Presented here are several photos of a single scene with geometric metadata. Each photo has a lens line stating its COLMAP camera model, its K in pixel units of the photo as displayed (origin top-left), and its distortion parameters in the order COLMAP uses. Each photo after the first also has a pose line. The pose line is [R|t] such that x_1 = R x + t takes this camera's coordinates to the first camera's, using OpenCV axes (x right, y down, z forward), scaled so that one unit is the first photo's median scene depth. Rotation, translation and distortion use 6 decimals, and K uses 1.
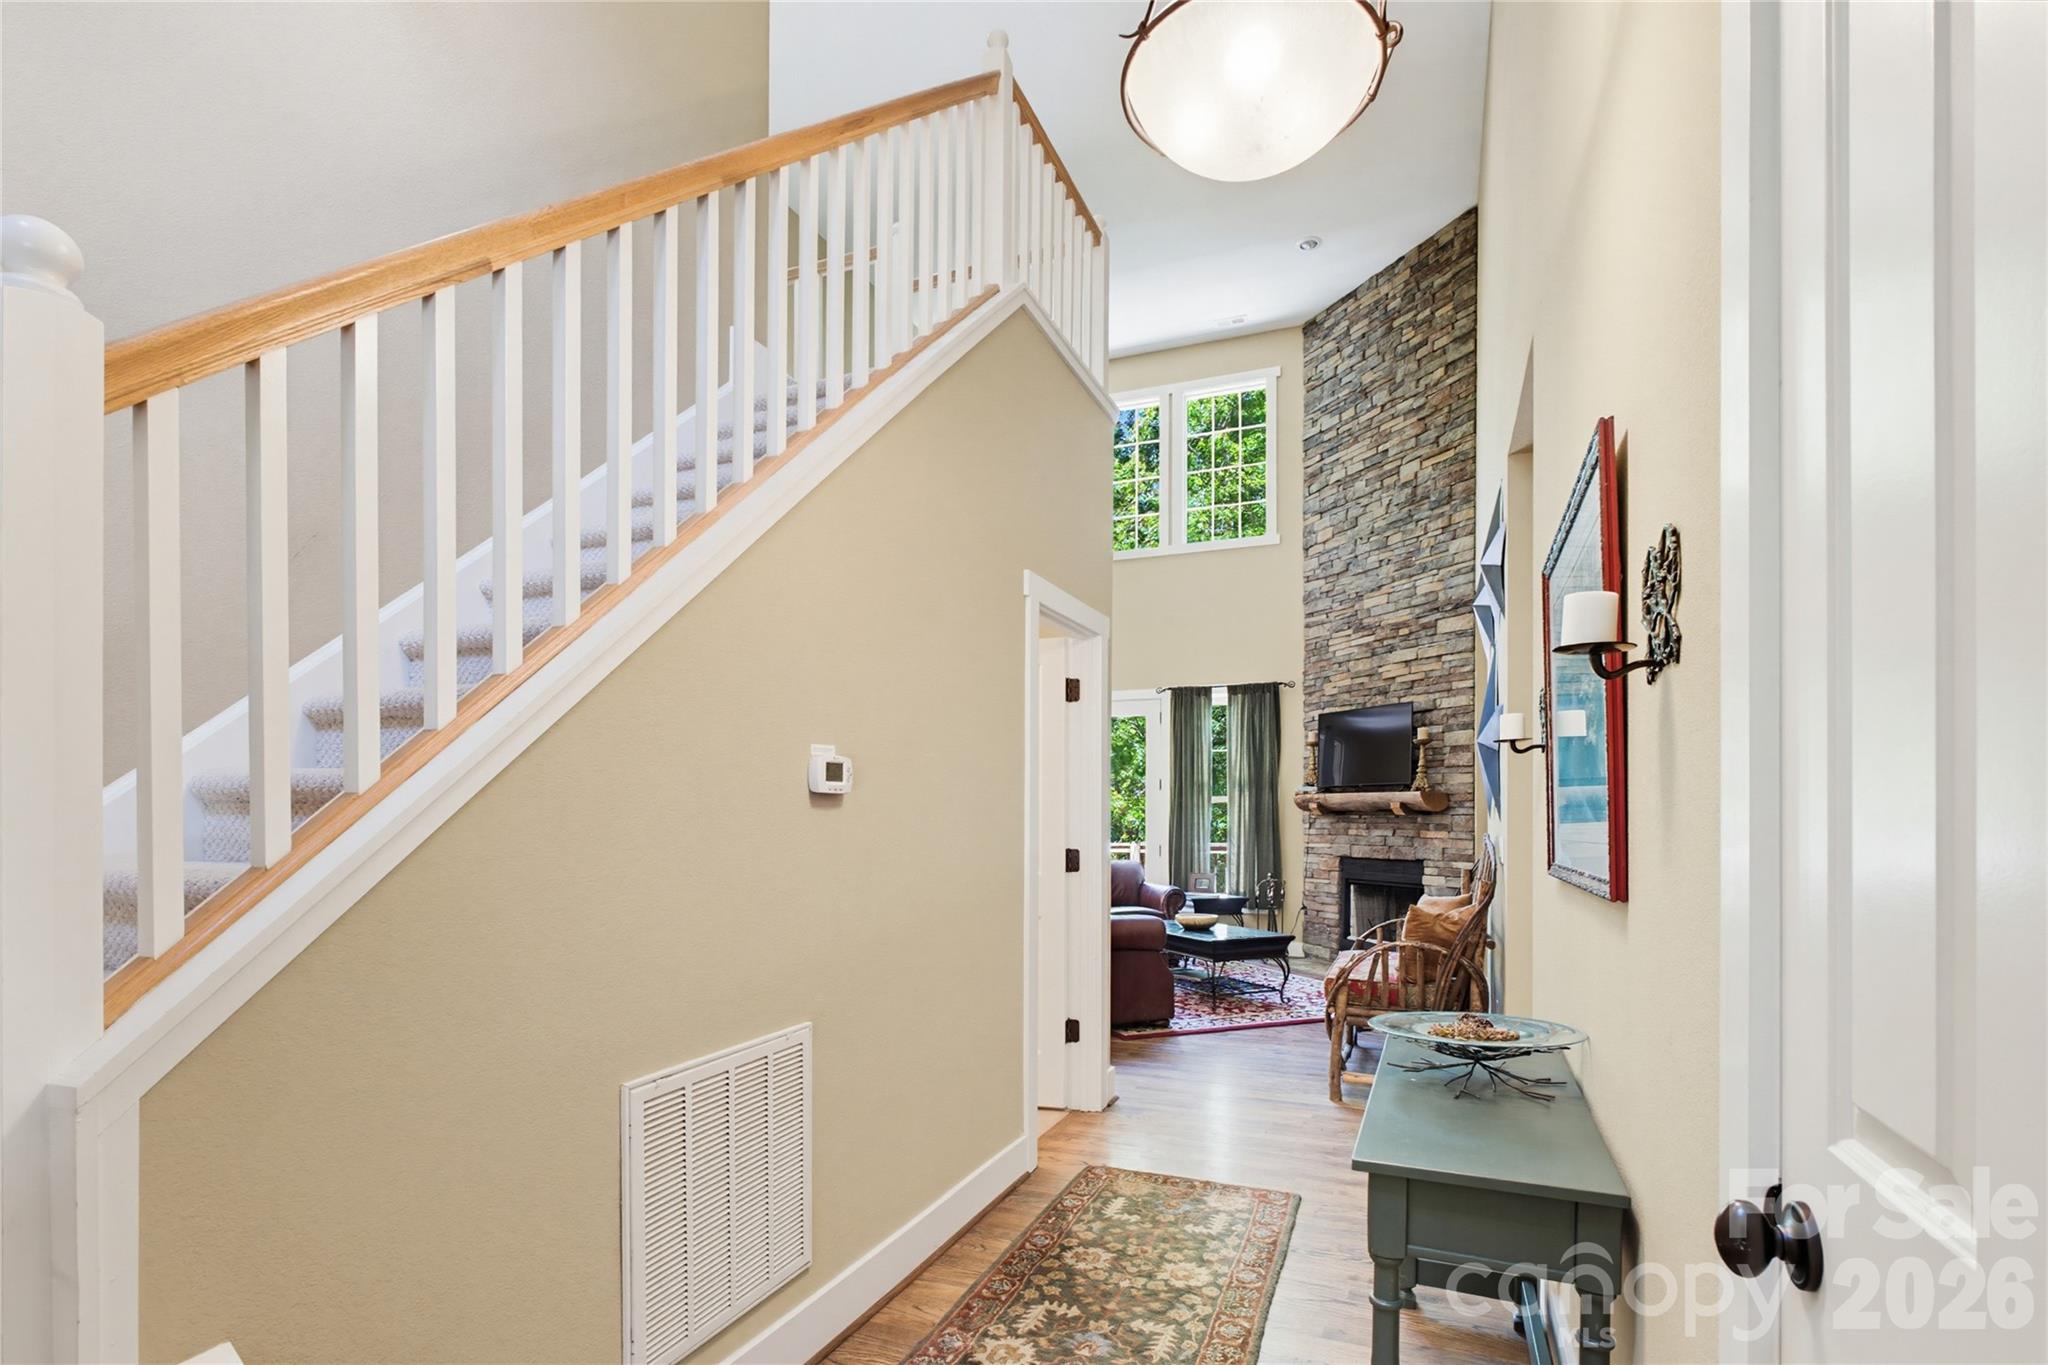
lens RADIAL K [[1004.5, 0, 1056.1], [0, 1004.5, 825.7], [0, 0, 1]] dist [-0.002495, 0.000052]
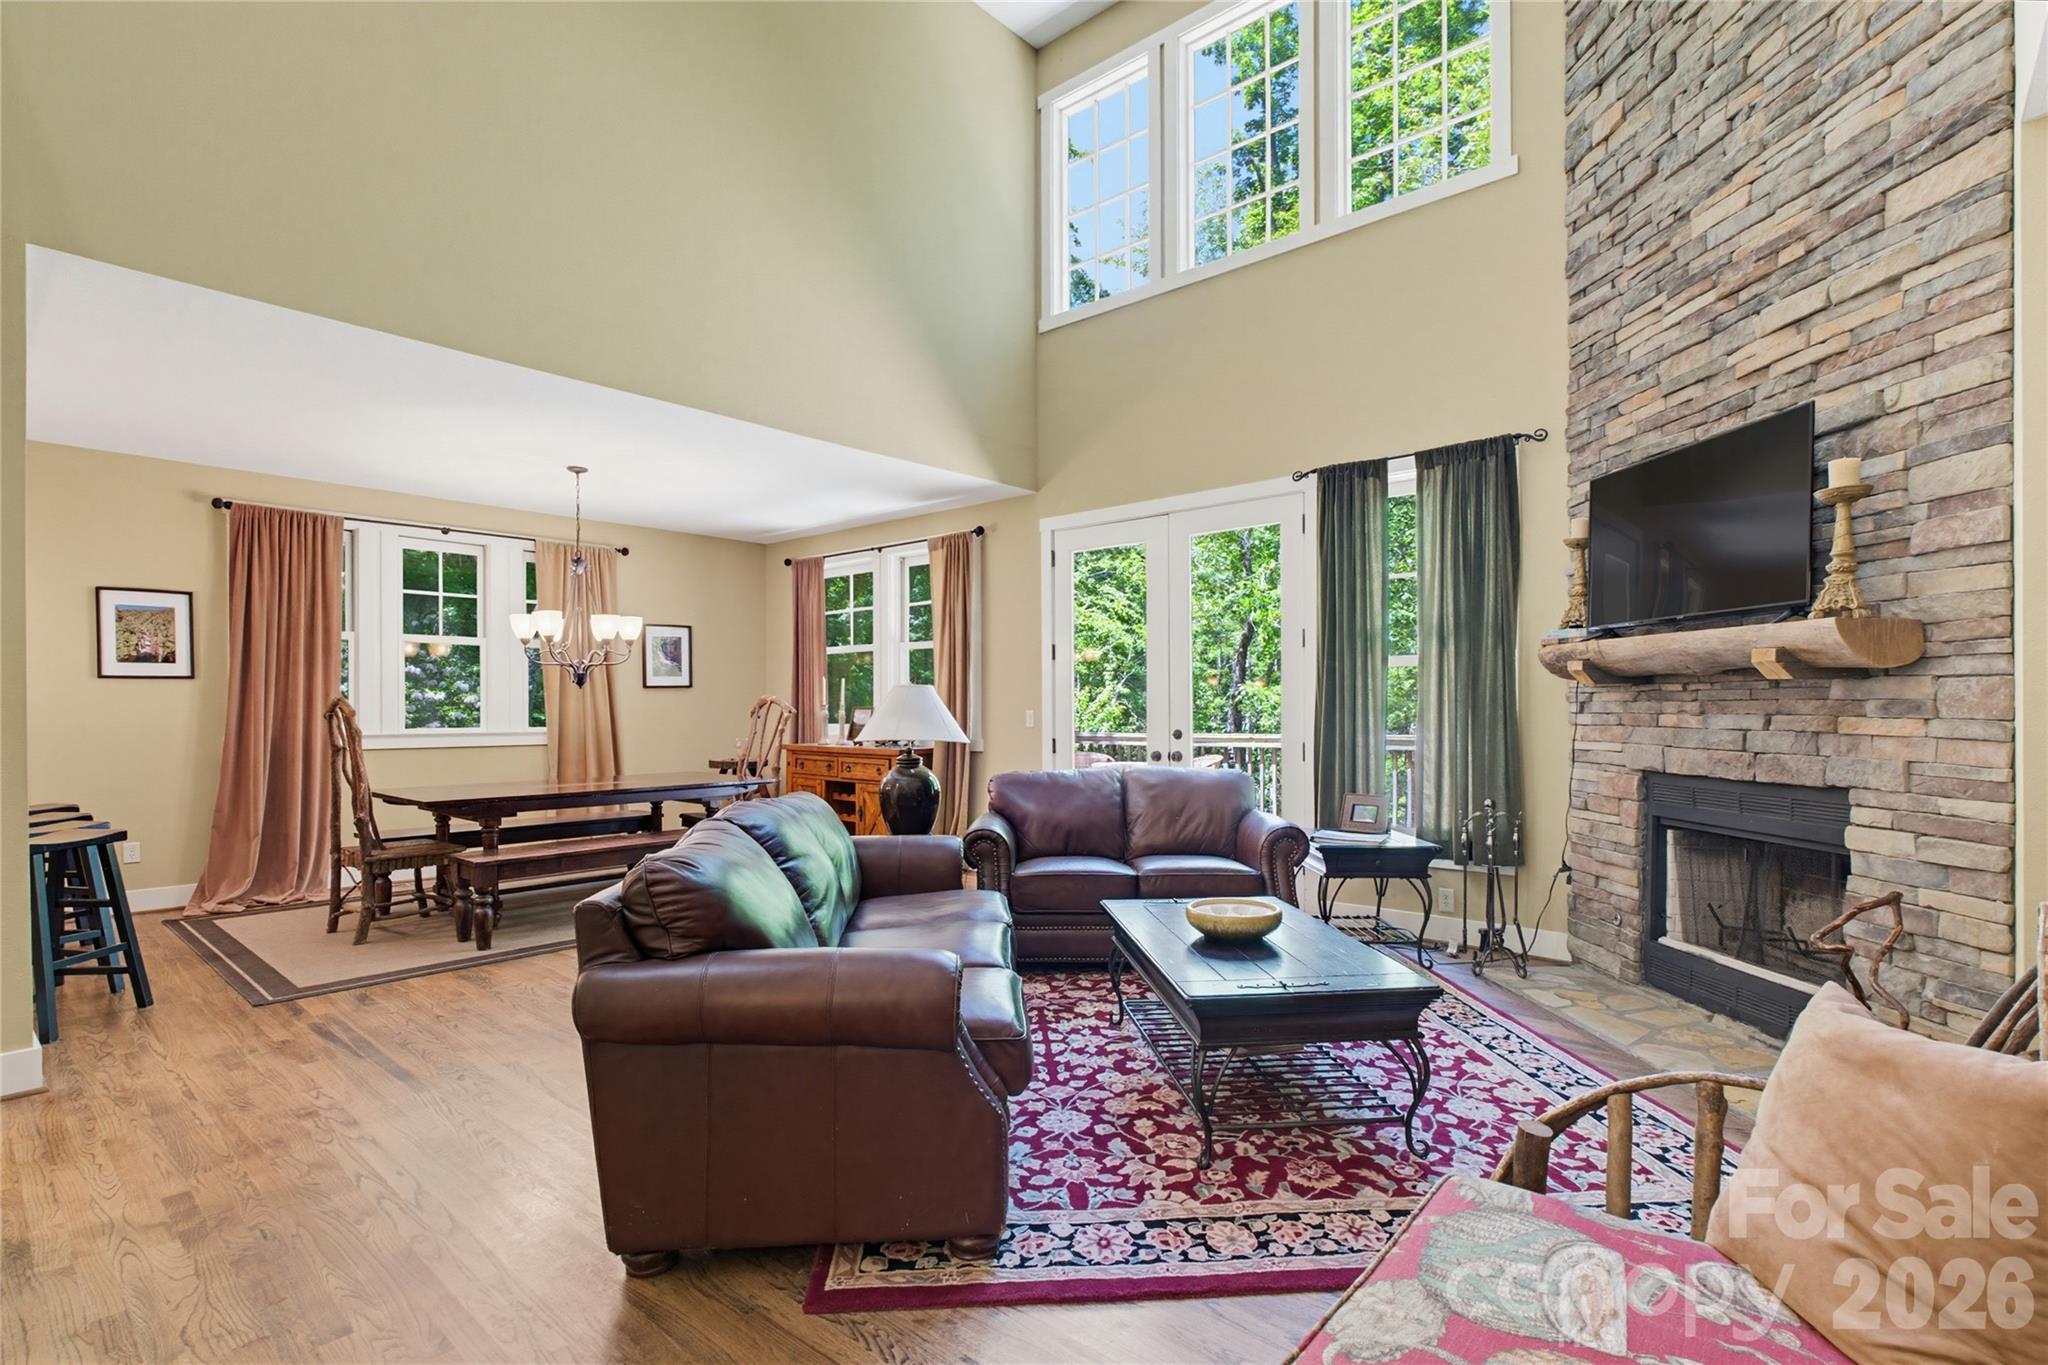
lens RADIAL K [[976.6, 0, 1040.1], [0, 976.6, 714.1], [0, 0, 1]] dist [-0.004387, 0.000177]
pose [[0.938254, -0.004151, -0.345921, 0.179556], [0.005226, 0.999984, 0.002174, 0.001037], [0.345907, -0.003848, 0.938261, 0.474753]]
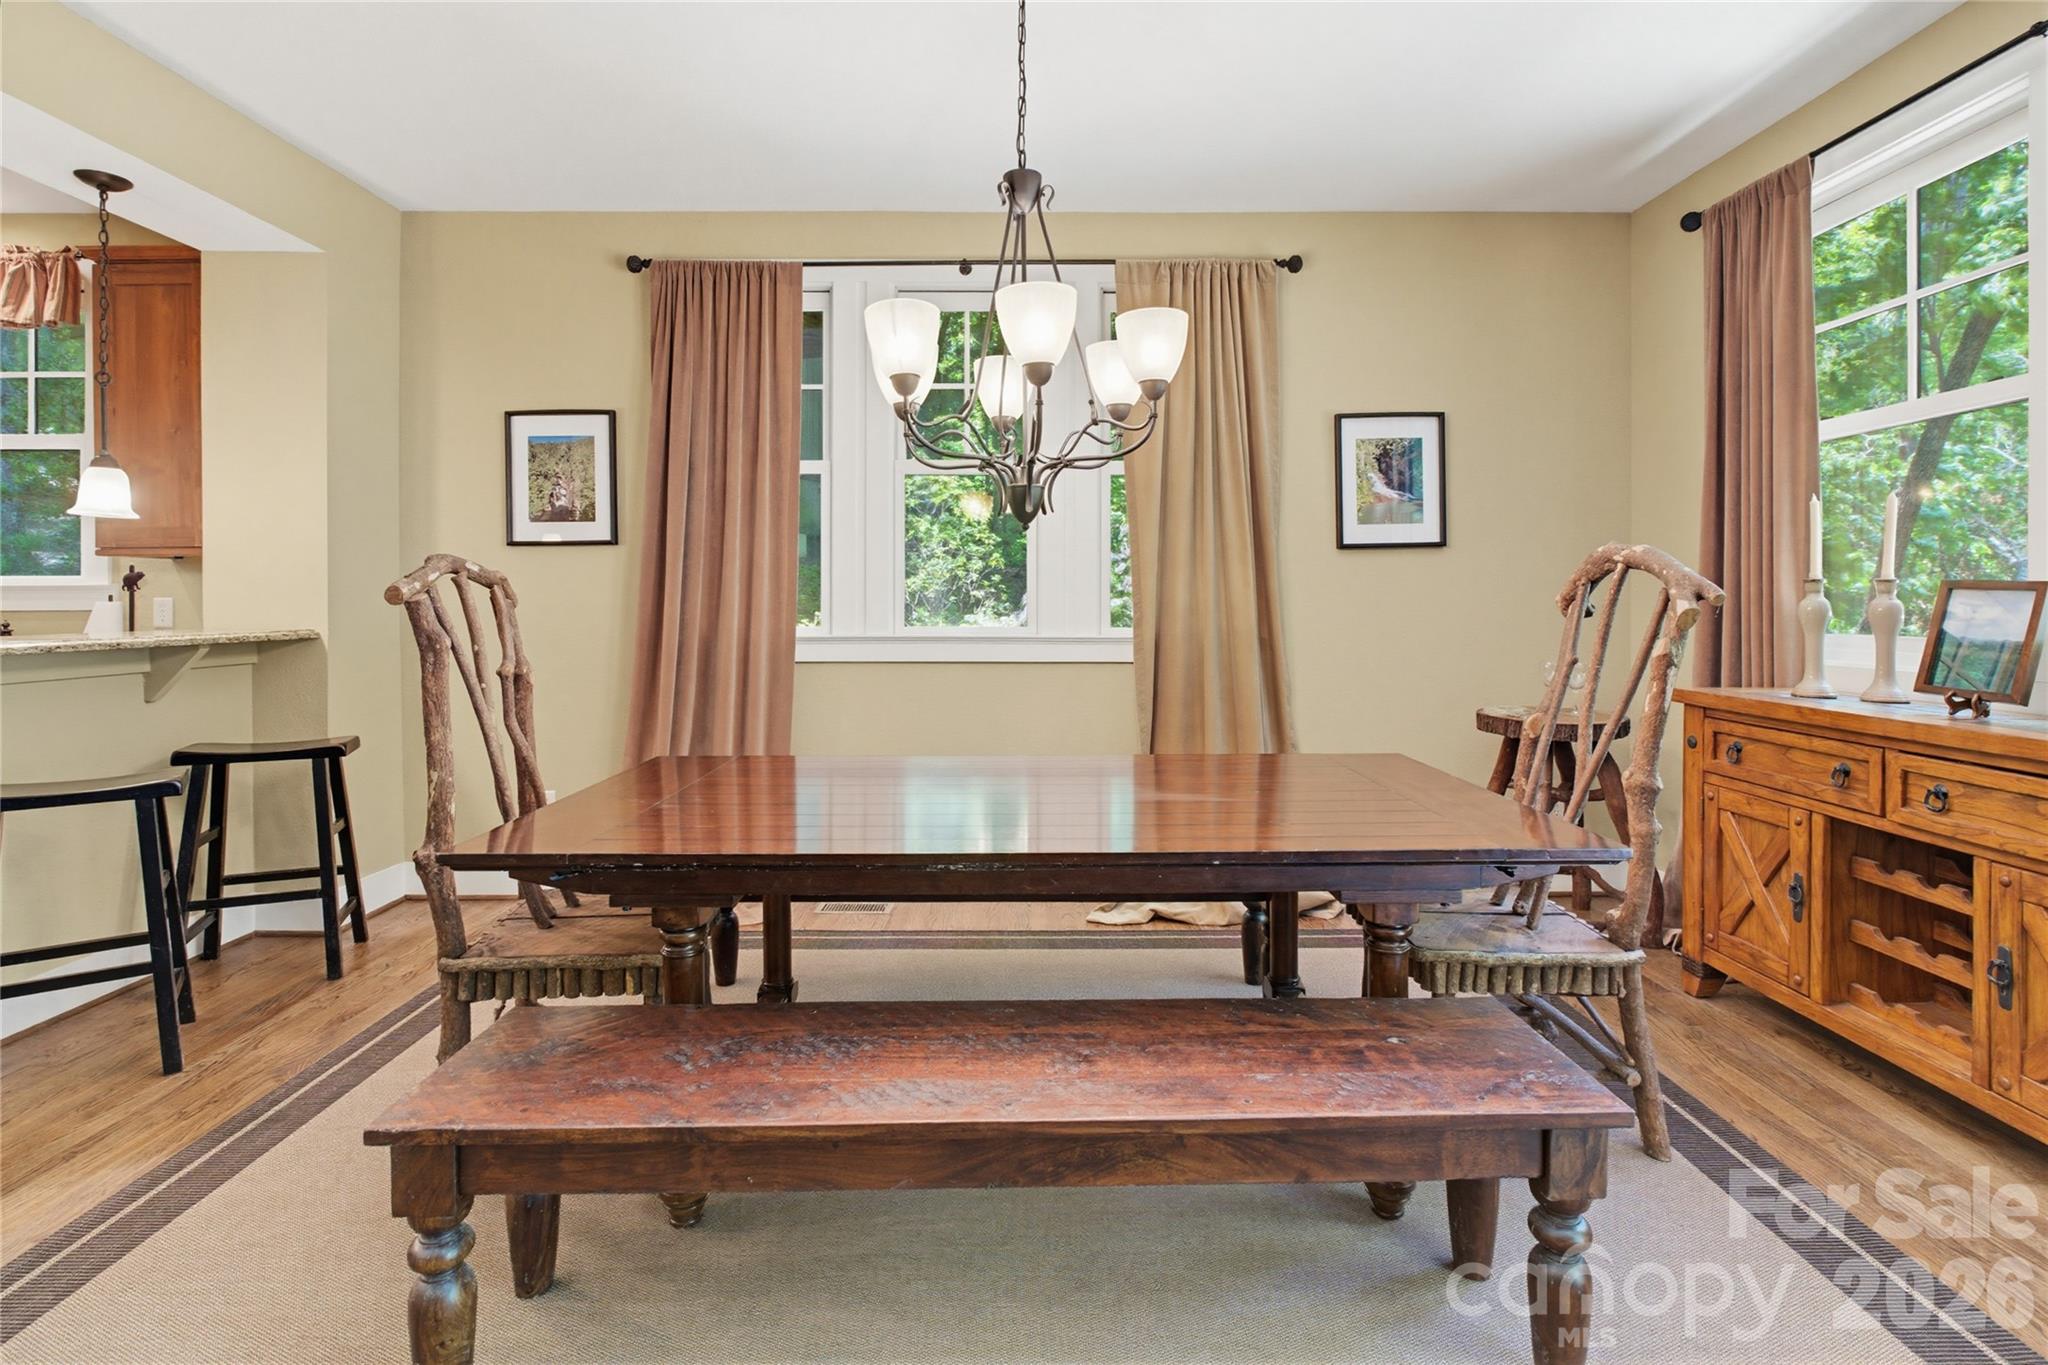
lens RADIAL K [[983.6, 0, 1032.2], [0, 983.6, 605.7], [0, 0, 1]] dist [-0.002365, 0.000823]
pose [[0.364594, 0.000339, -0.931167, -0.141165], [-0.000655, 1.000000, 0.000108, 0.002192], [0.931167, 0.000571, 0.364594, 0.939686]]
